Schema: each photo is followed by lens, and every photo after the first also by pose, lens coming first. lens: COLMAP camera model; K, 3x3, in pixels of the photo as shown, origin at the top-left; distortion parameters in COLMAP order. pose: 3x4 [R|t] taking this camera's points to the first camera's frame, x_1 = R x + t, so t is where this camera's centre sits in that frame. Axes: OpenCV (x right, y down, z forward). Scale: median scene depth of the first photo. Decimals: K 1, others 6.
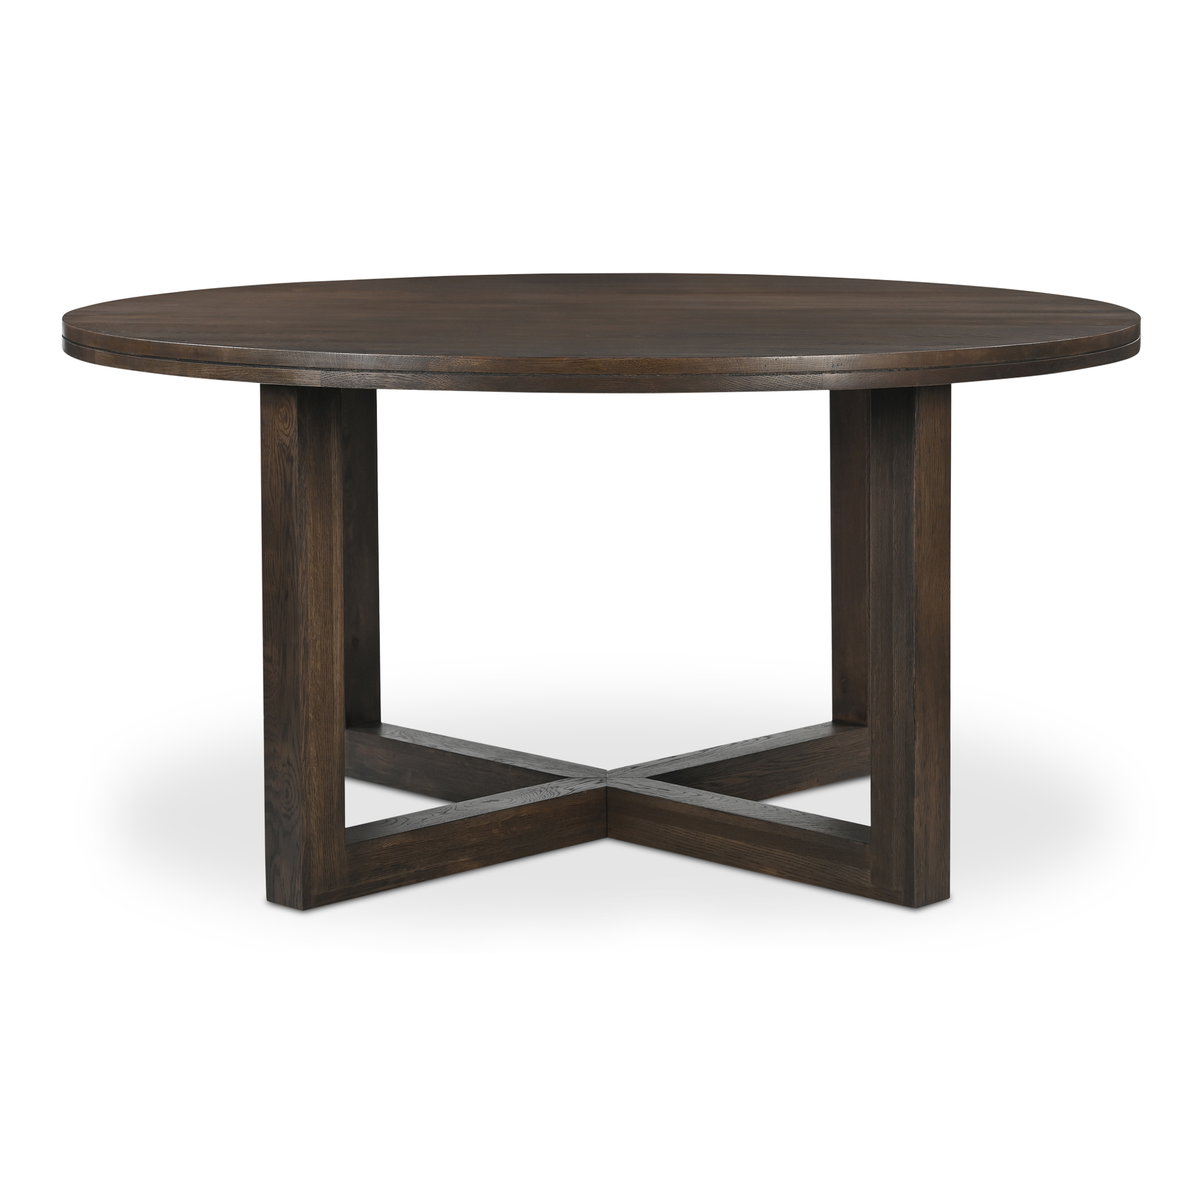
lens RADIAL K [[3201.5, 0, 765.8], [0, 3201.5, 674.5], [0, 0, 1]] dist [0.003964, -0.360517]
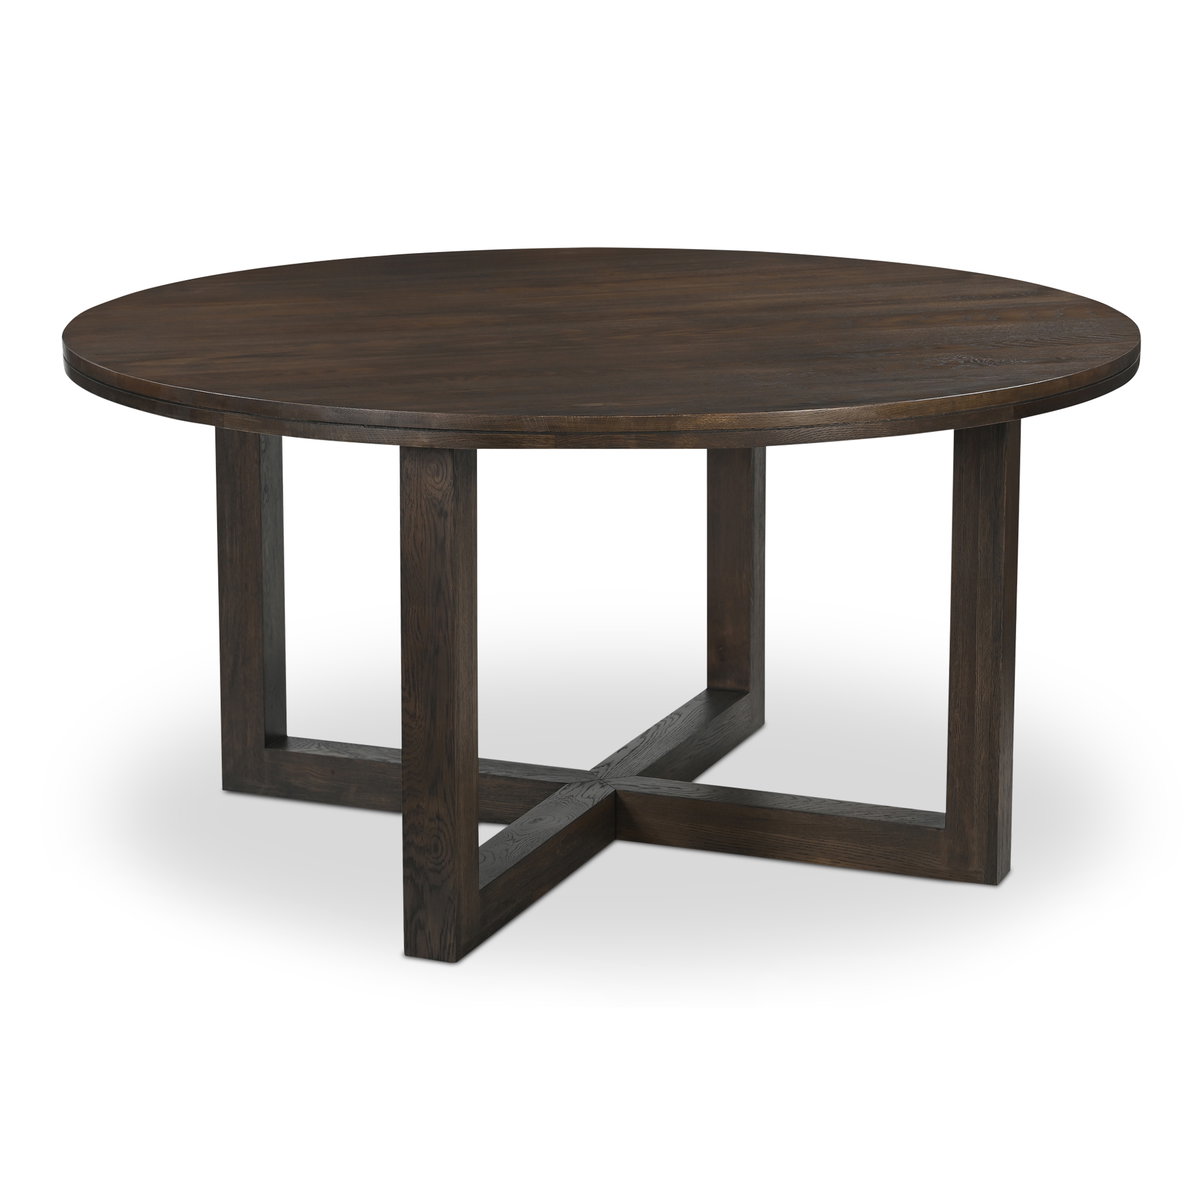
lens RADIAL K [[3191.7, 0, 600.0], [0, 3191.7, 600.0], [0, 0, 1]] dist [-0.050353, -0.301402]
pose [[0.934815, -0.087001, 0.344312, -0.433760], [0.068852, 0.995532, 0.064617, -0.098783], [-0.348395, -0.036698, 0.936629, 0.066038]]
